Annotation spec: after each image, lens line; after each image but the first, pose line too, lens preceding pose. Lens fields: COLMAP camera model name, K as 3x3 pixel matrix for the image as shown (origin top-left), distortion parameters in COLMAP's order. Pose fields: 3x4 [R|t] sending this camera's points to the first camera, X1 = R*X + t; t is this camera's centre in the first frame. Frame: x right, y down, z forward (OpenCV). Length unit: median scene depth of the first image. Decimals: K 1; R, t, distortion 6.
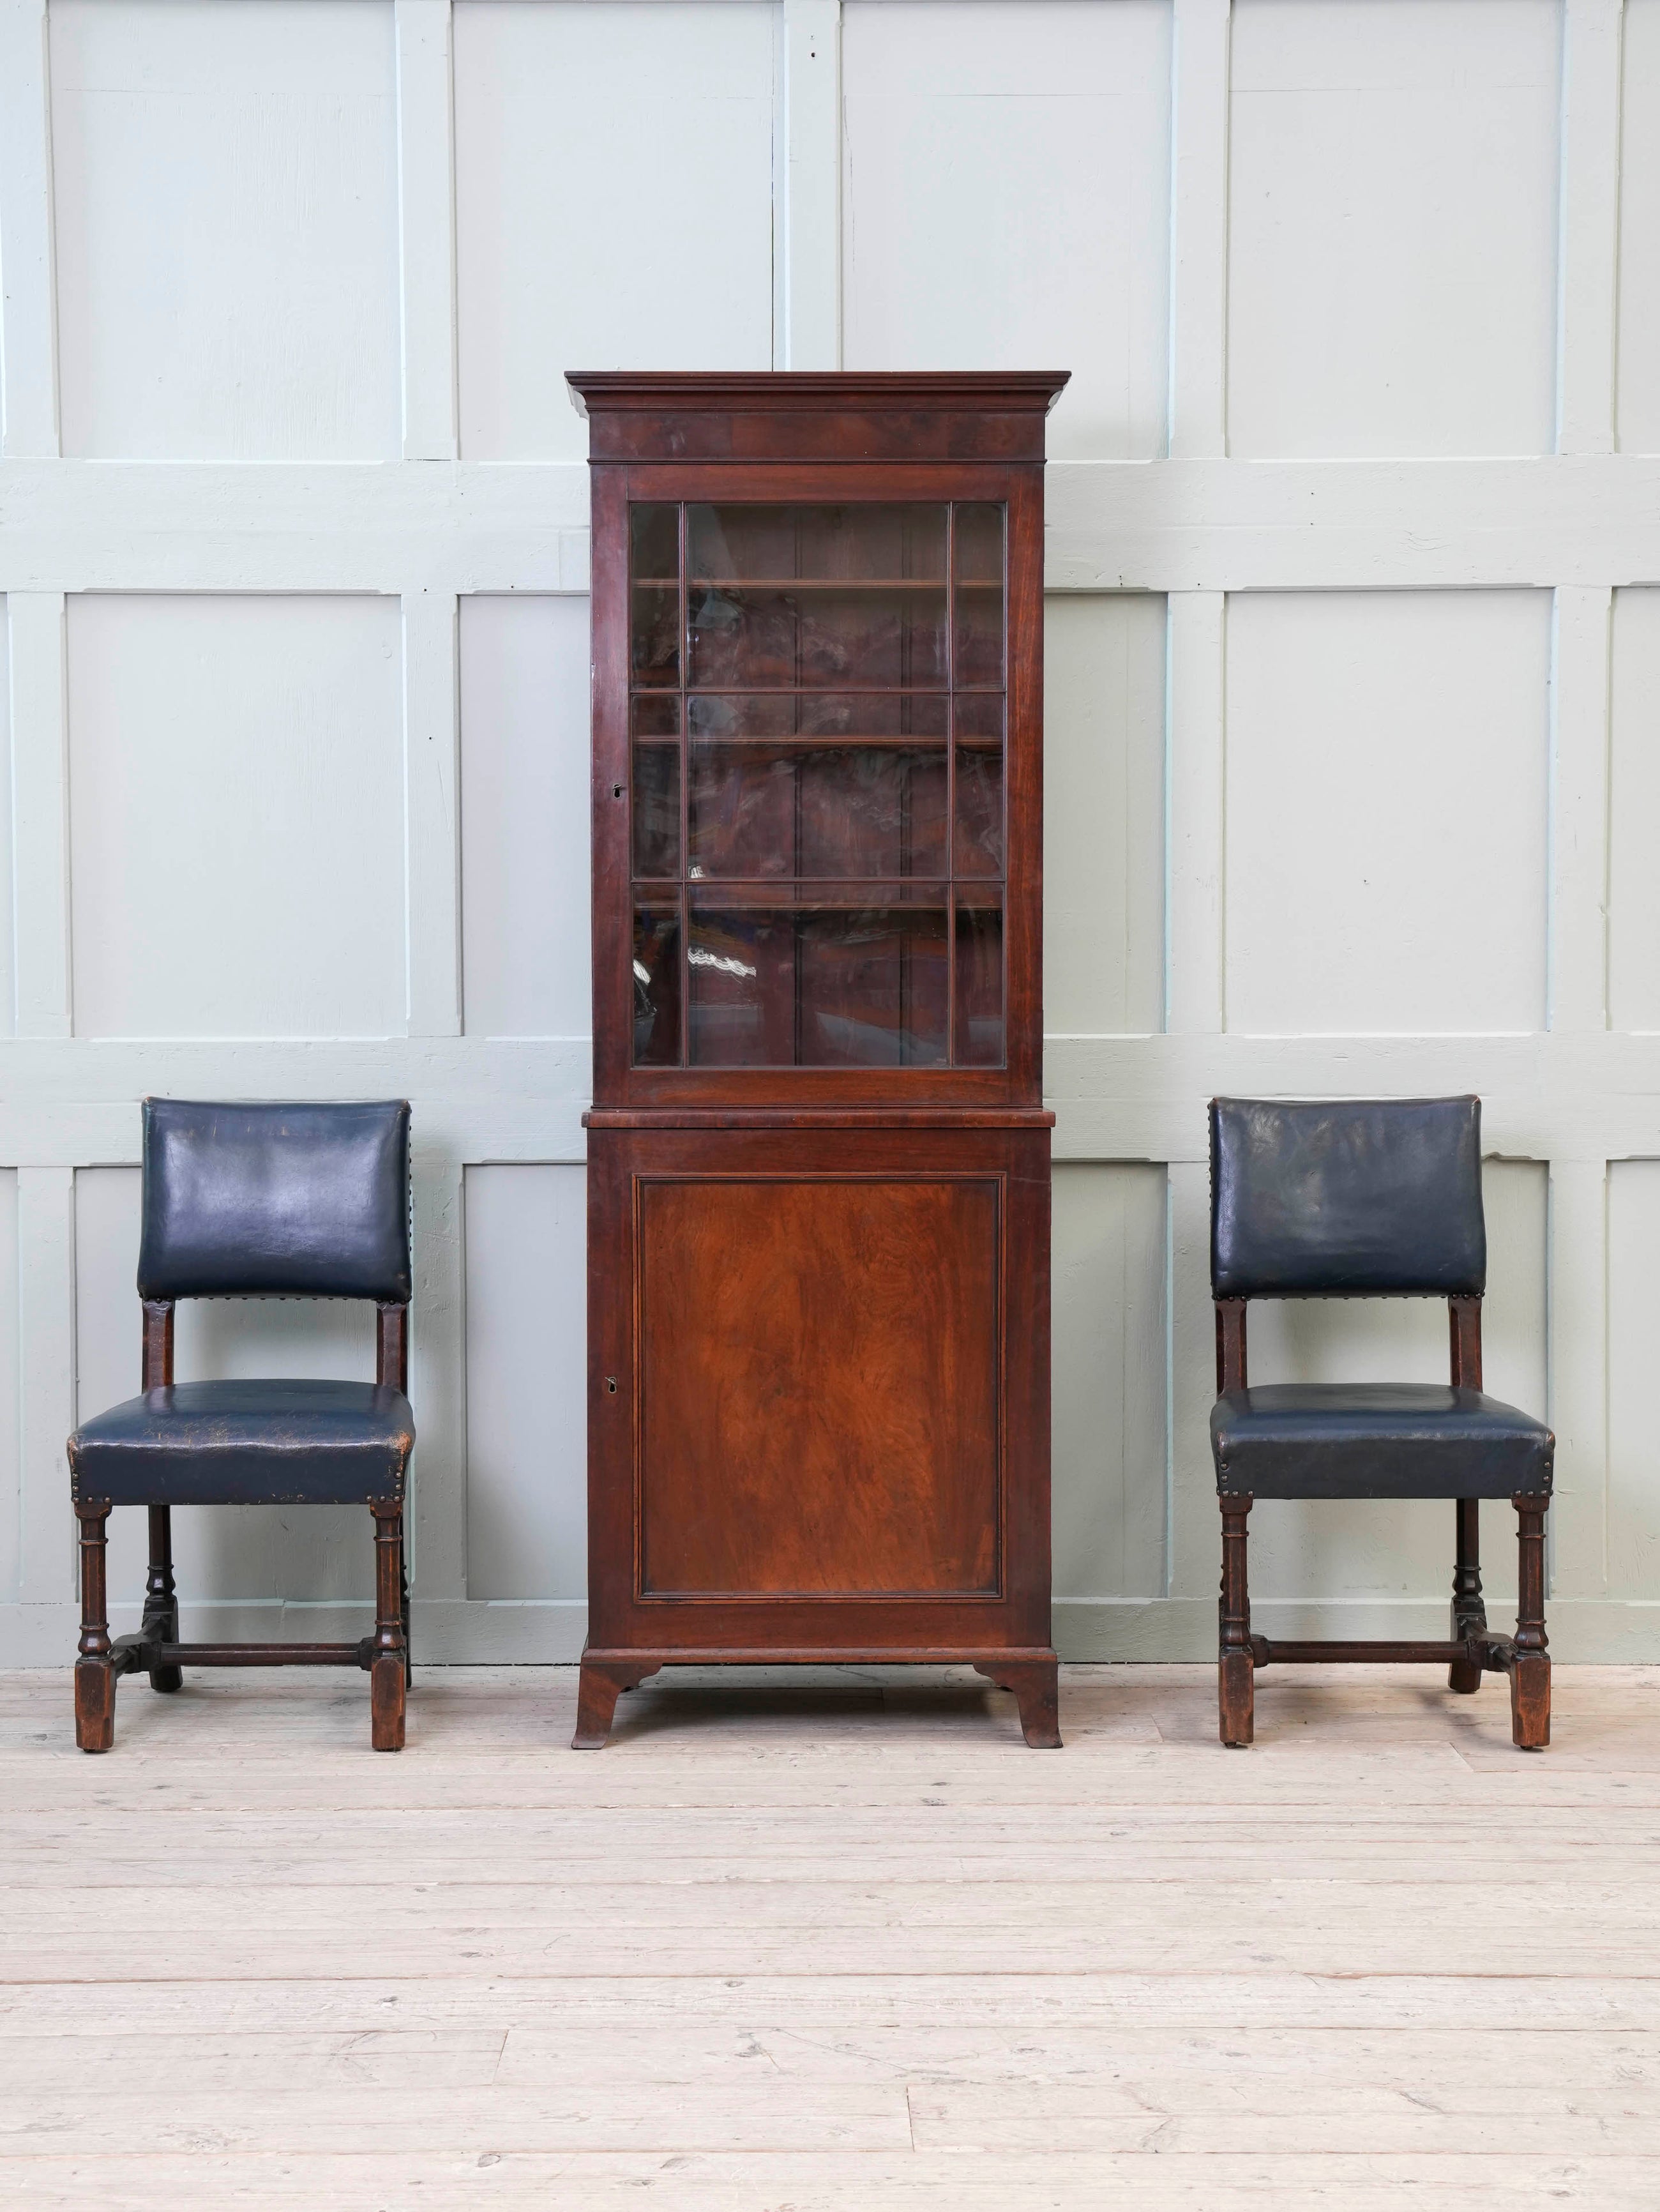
lens RADIAL K [[4113.1, 0, 832.4], [0, 4113.1, 1169.4], [0, 0, 1]] dist [0.138972, 0.011940]
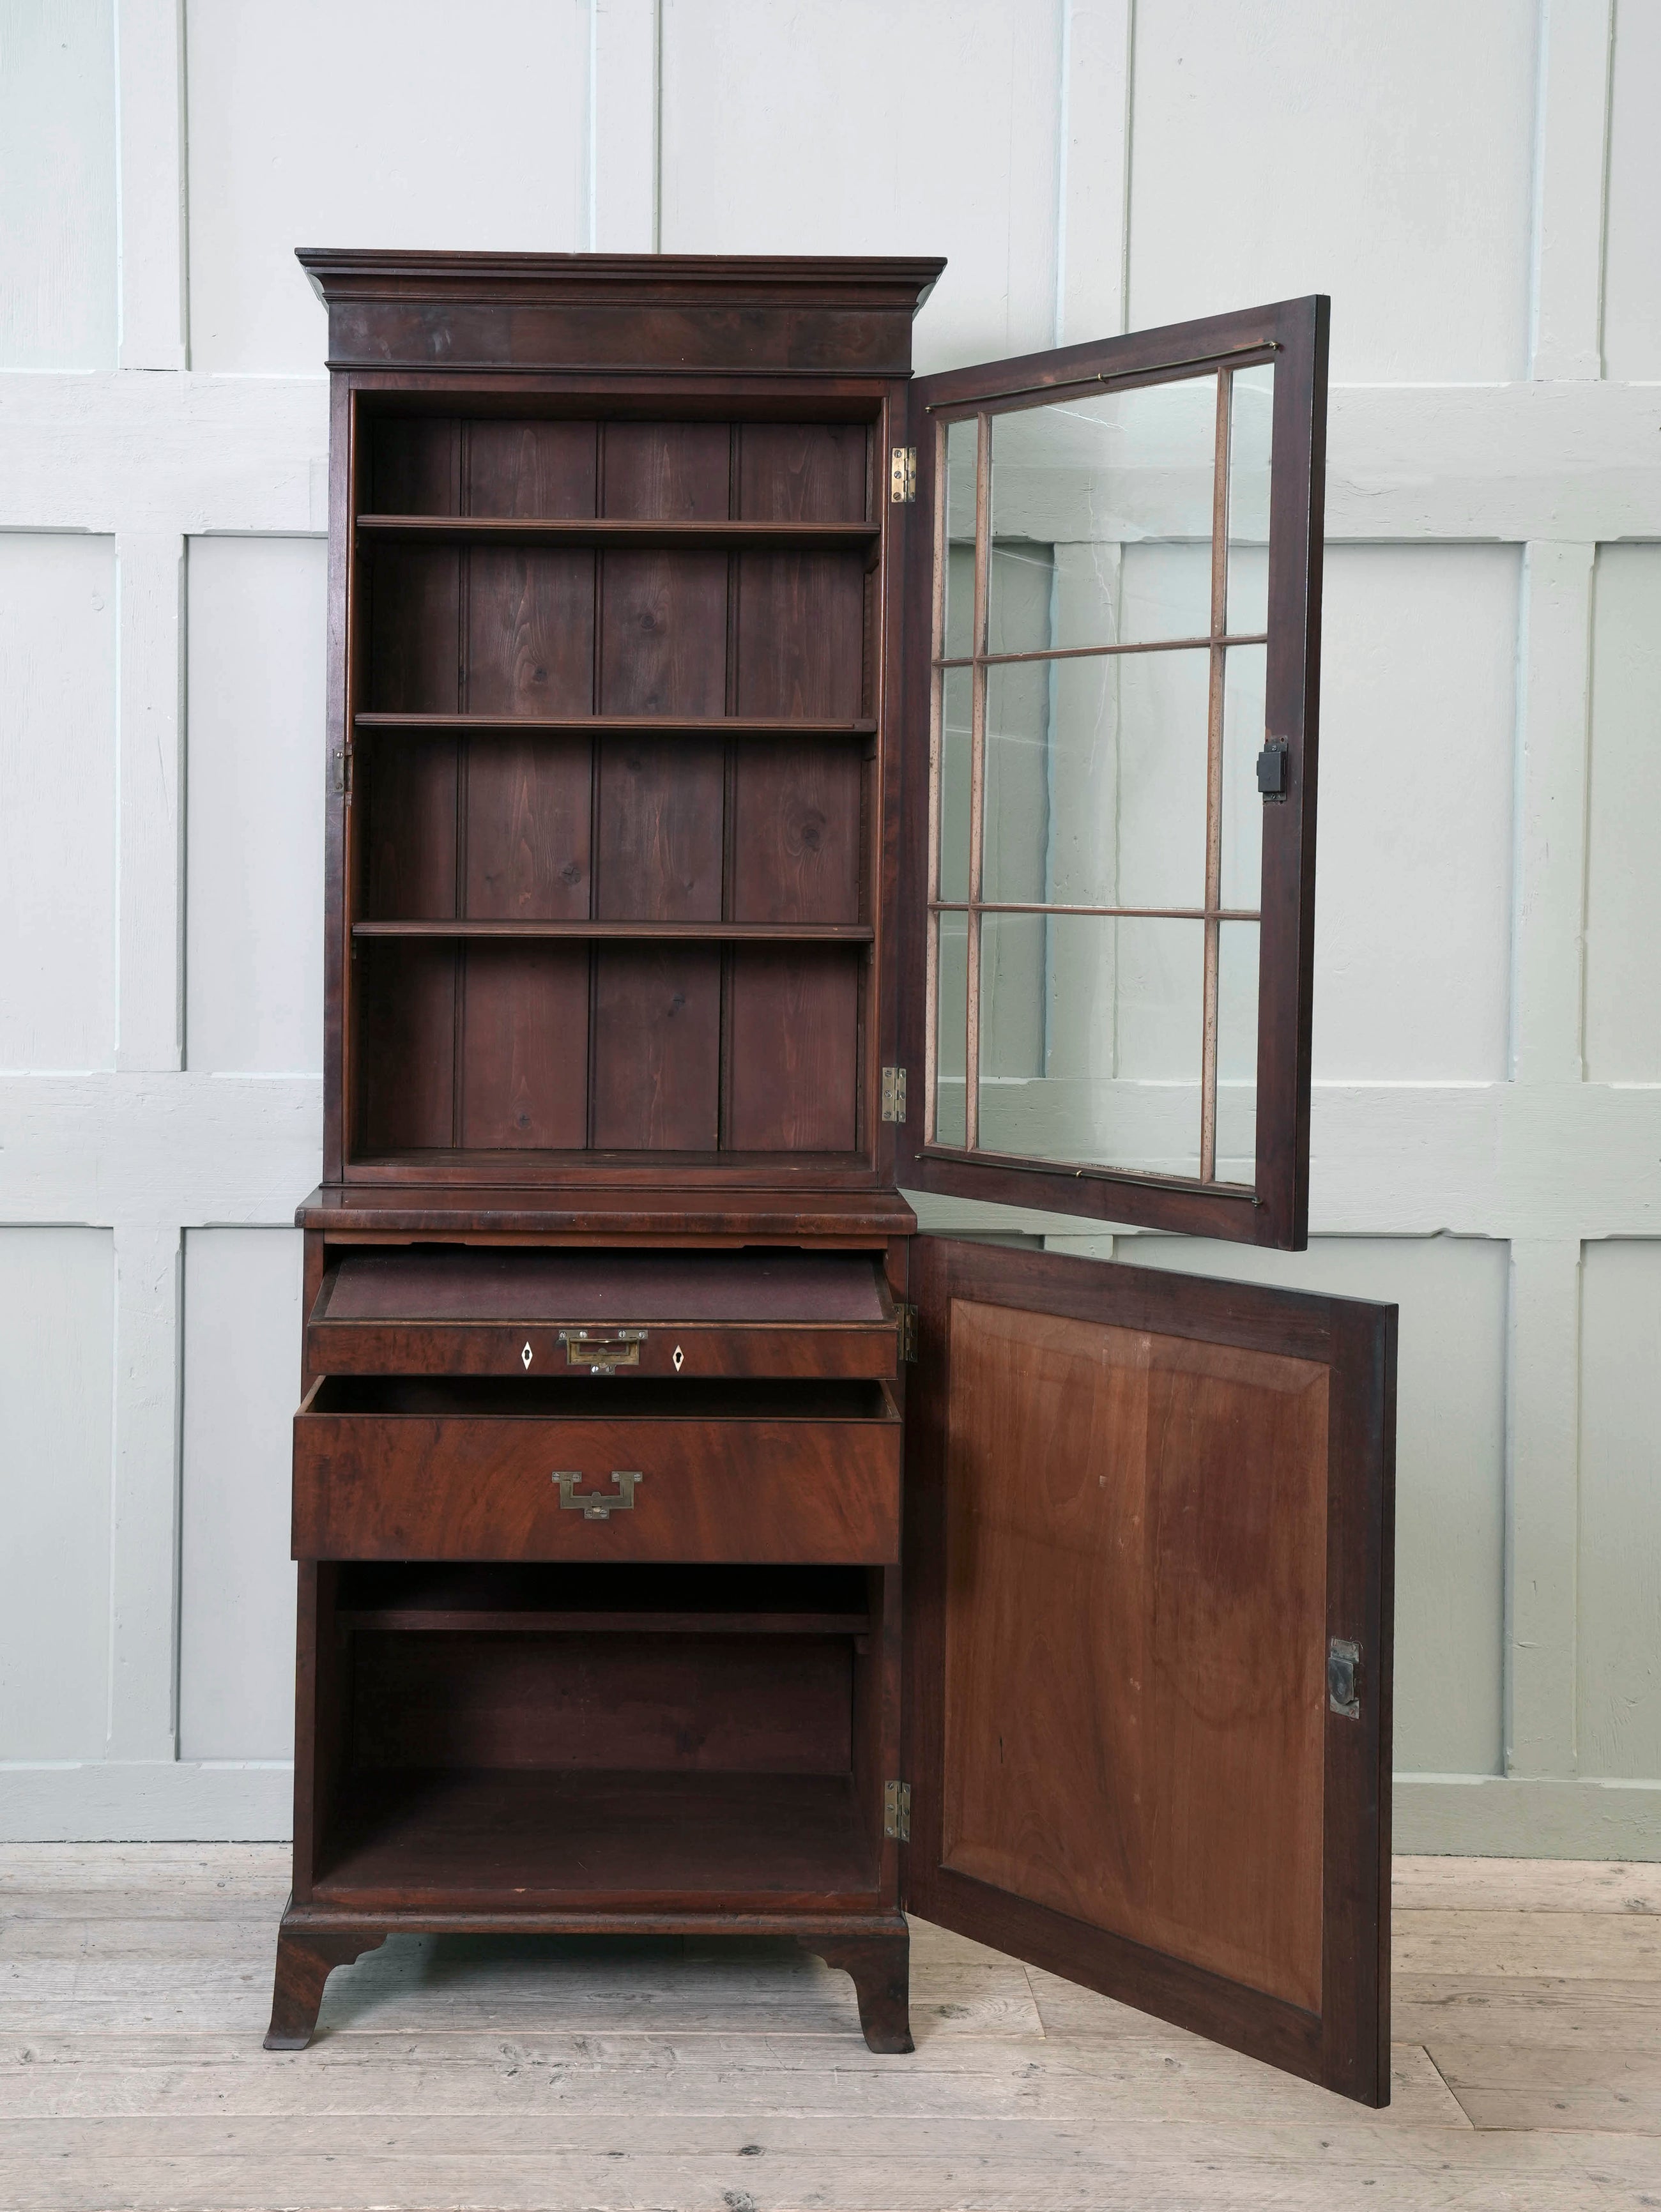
lens RADIAL K [[3212.9, 0, 719.0], [0, 3212.9, 959.6], [0, 0, 1]] dist [0.072279, 0.191643]
pose [[0.999911, 0.013202, 0.002076, 0.015927], [-0.013176, 0.999842, -0.011937, -0.052637], [-0.002233, 0.011909, 0.999927, 0.393624]]
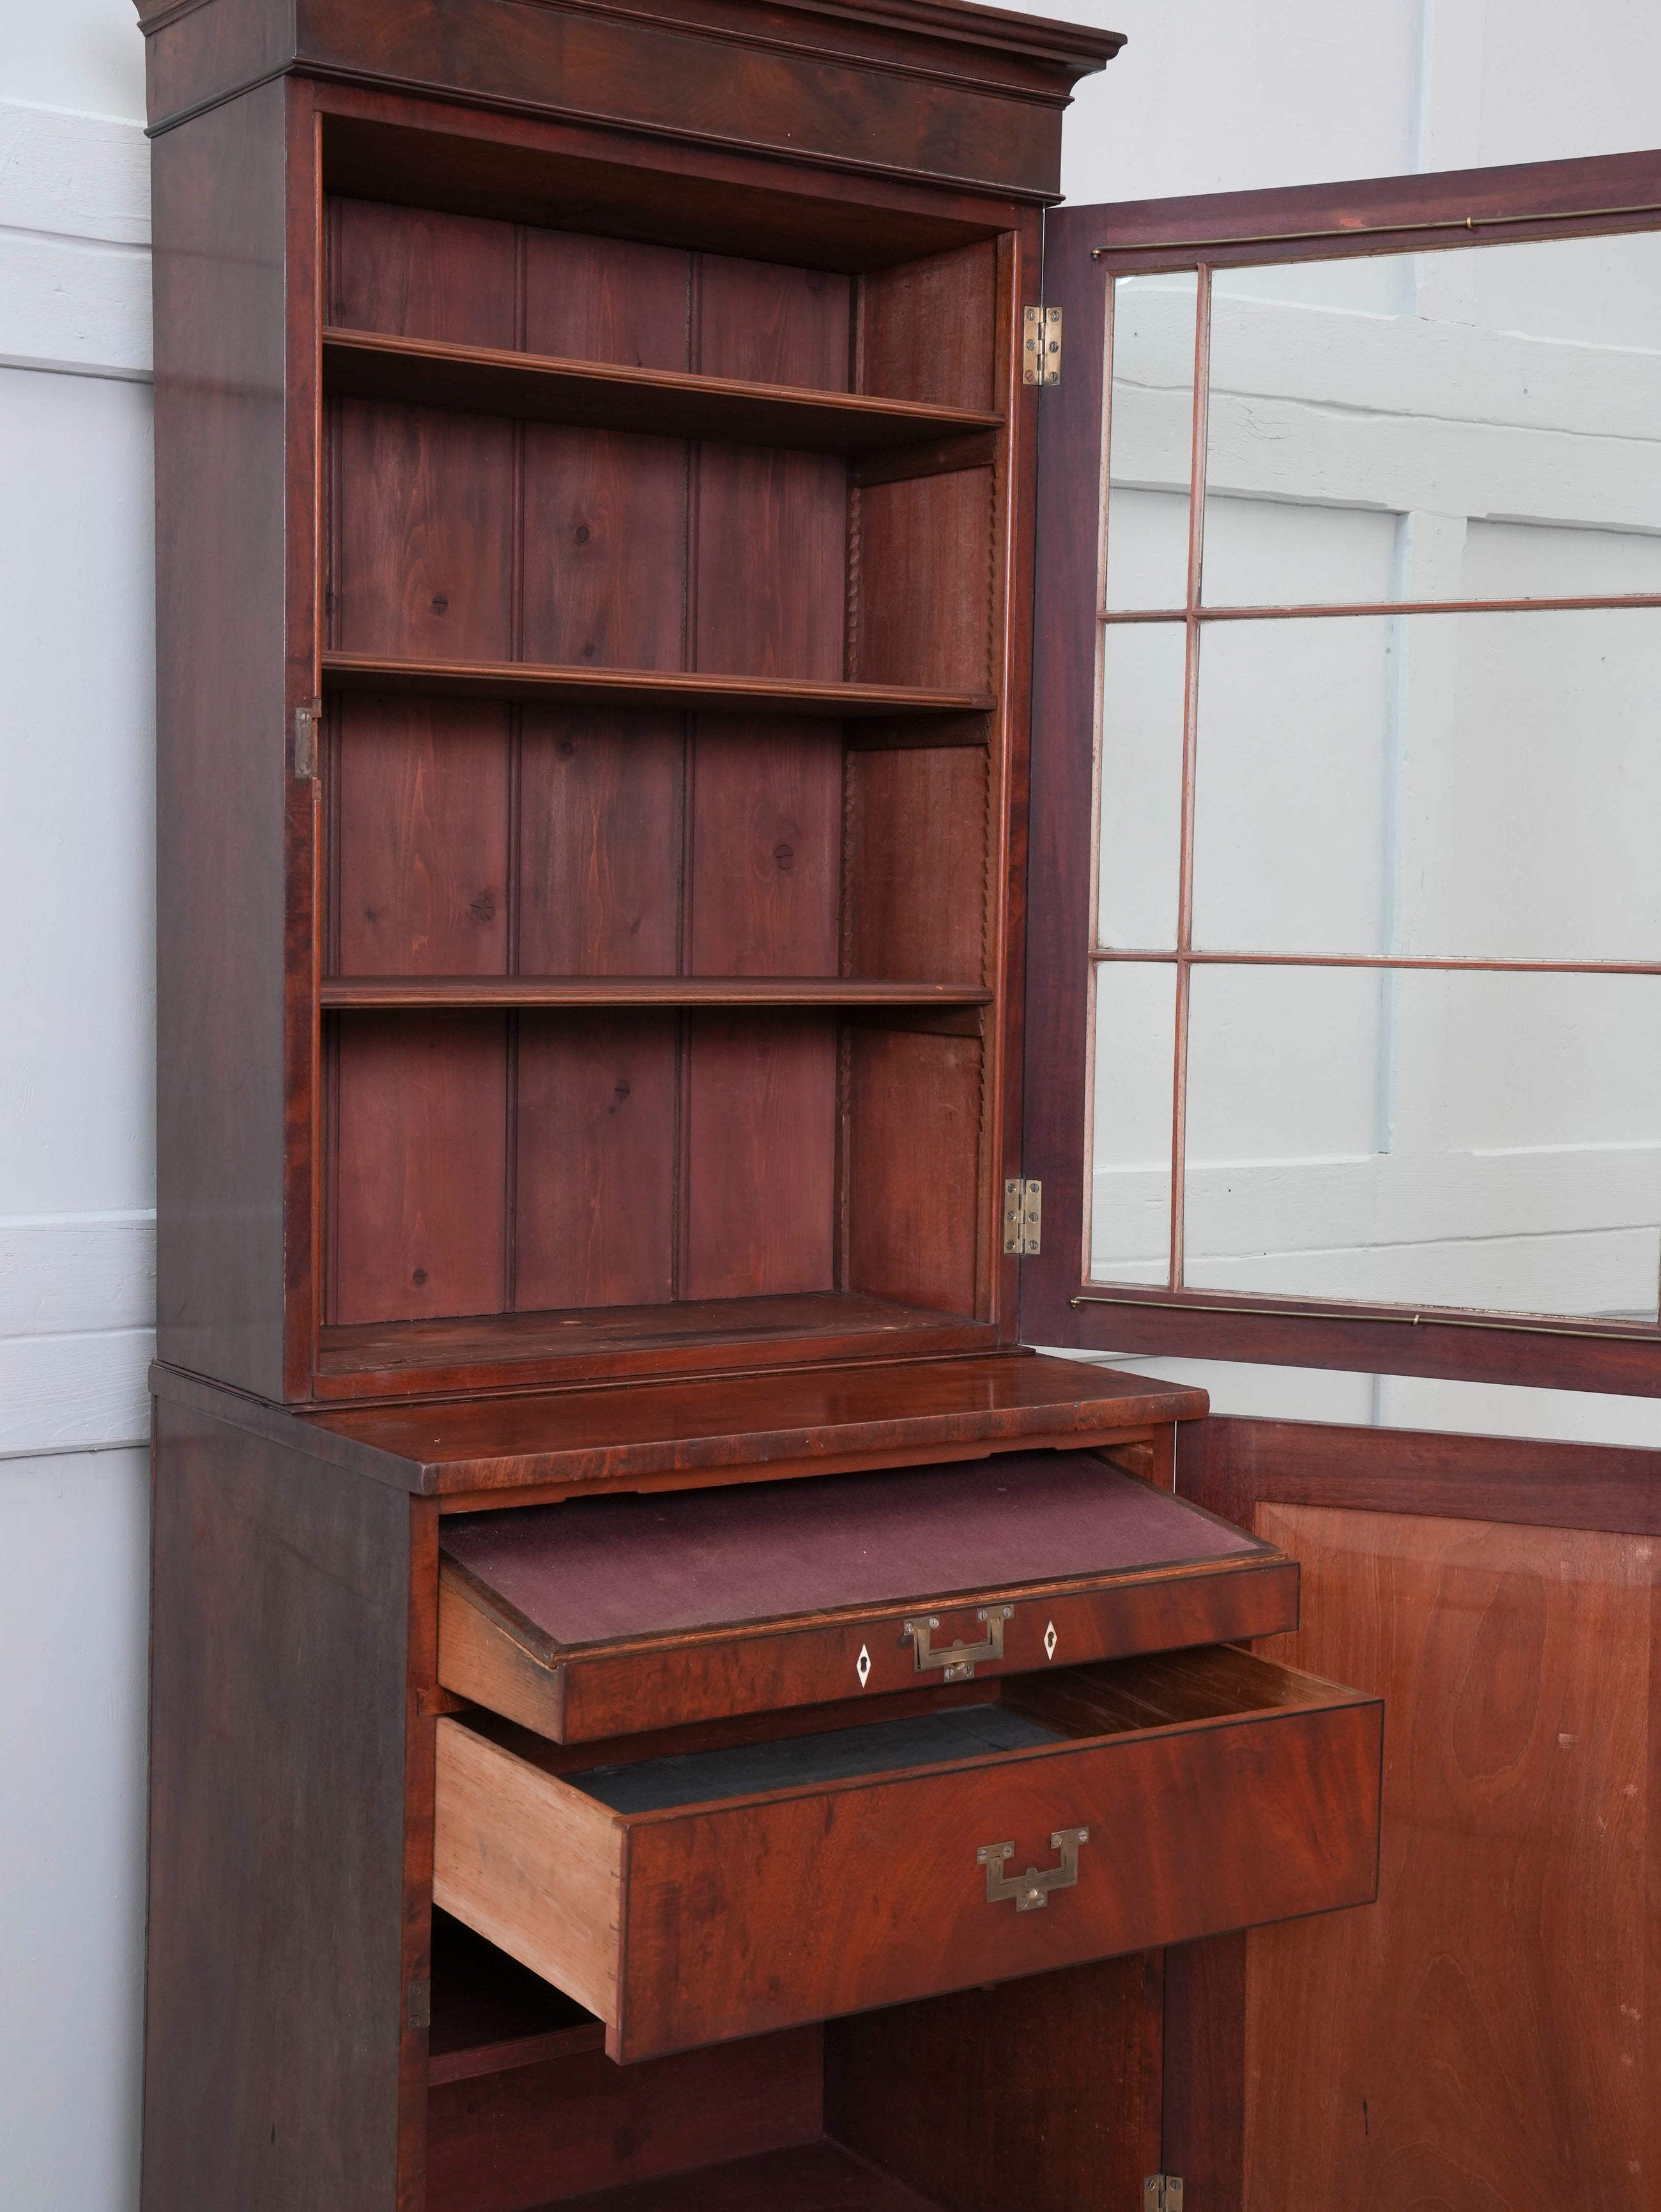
lens RADIAL K [[3107.6, 0, 828.5], [0, 3107.6, 1117.0], [0, 0, 1]] dist [0.096777, 0.168996]
pose [[0.844790, -0.022564, 0.534621, -0.204620], [0.005808, 0.999438, 0.033005, -0.062881], [-0.535066, -0.024777, 0.844447, 0.664536]]
